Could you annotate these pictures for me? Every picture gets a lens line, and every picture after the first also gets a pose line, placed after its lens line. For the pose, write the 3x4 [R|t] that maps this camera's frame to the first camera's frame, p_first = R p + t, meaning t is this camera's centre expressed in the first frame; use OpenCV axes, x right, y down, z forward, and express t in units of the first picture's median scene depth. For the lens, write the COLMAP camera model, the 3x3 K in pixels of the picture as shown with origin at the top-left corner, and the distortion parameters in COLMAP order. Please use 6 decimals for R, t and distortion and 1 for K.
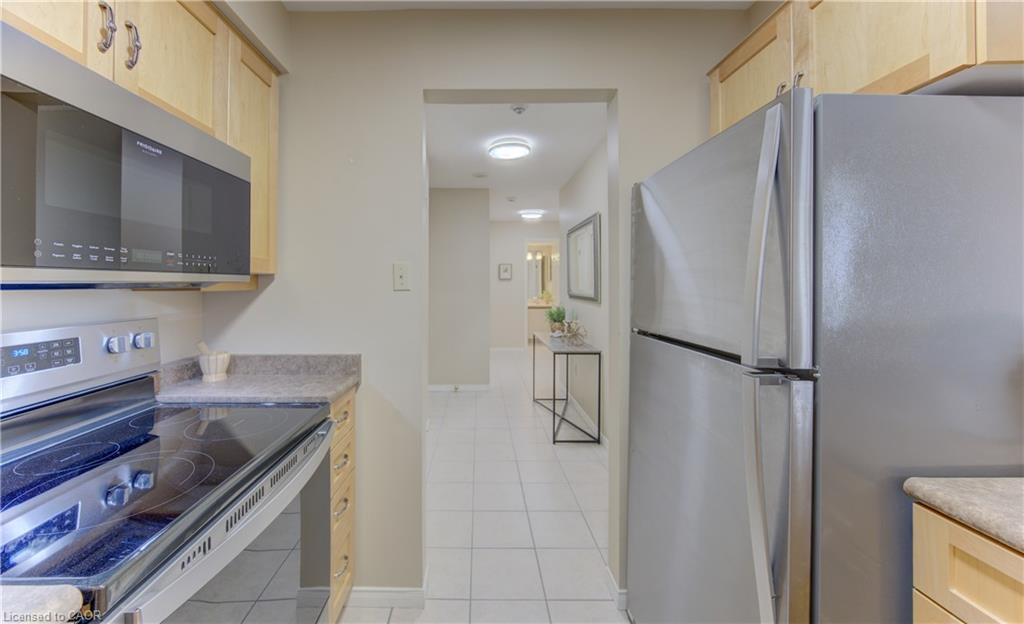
lens RADIAL K [[394.4, 0, 475.3], [0, 394.4, 279.2], [0, 0, 1]] dist [0.000796, 0.000135]
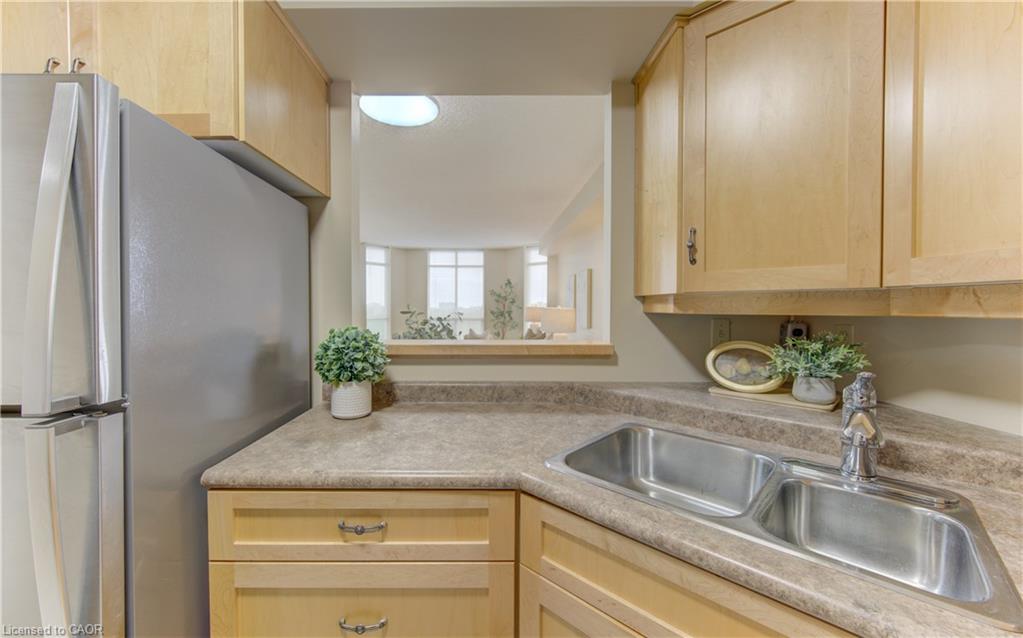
lens RADIAL K [[381.8, 0, 507.8], [0, 381.8, 316.0], [0, 0, 1]] dist [-0.001492, 0.000779]
pose [[0.016990, -0.024514, 0.999555, -0.007399], [-0.012754, 0.999613, 0.024732, 0.002000], [-0.999774, -0.013169, 0.016671, 0.091538]]
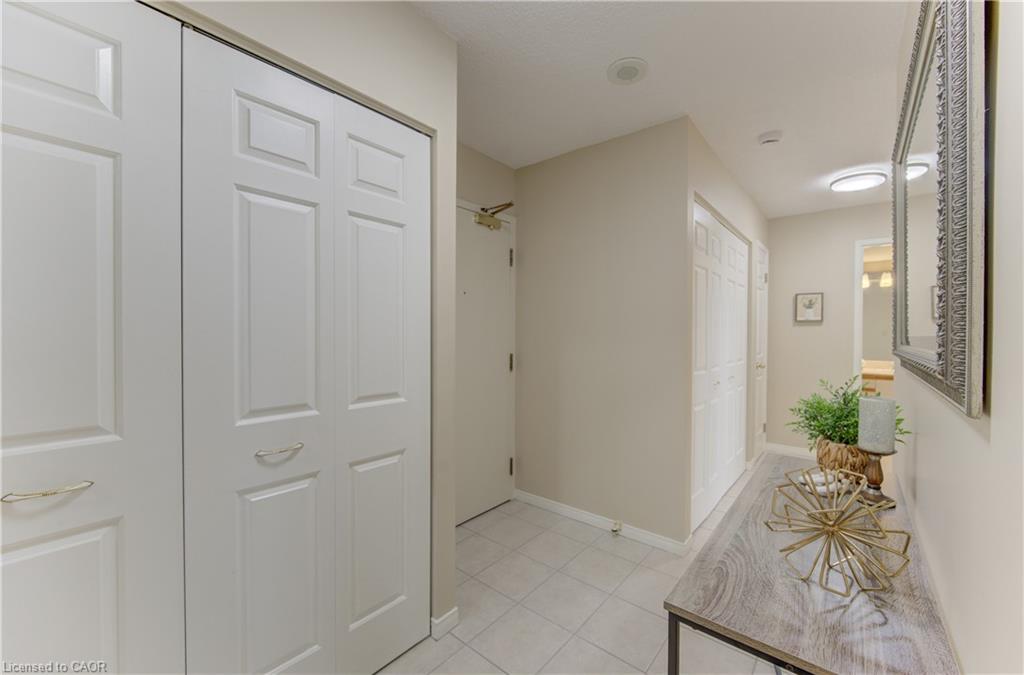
lens RADIAL K [[395.0, 0, 547.4], [0, 395.0, 338.7], [0, 0, 1]] dist [-0.000092, -0.000031]
pose [[0.781768, 0.010591, -0.623479, 0.768072], [0.000613, 0.999842, 0.017754, 0.077443], [0.623569, -0.014261, 0.781638, 2.126658]]
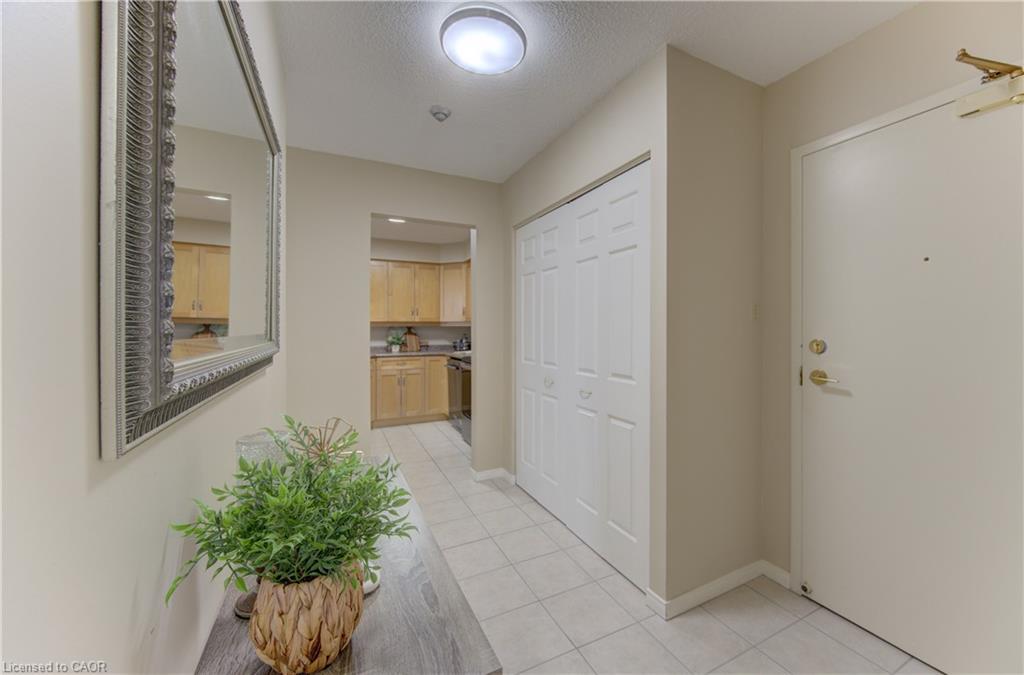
lens RADIAL K [[394.3, 0, 539.1], [0, 394.3, 328.8], [0, 0, 1]] dist [0.001133, 0.000011]
pose [[-0.890795, 0.002083, -0.454401, 0.685971], [0.006822, 0.999938, -0.008791, 0.087441], [0.454354, -0.010931, -0.890754, 4.281243]]
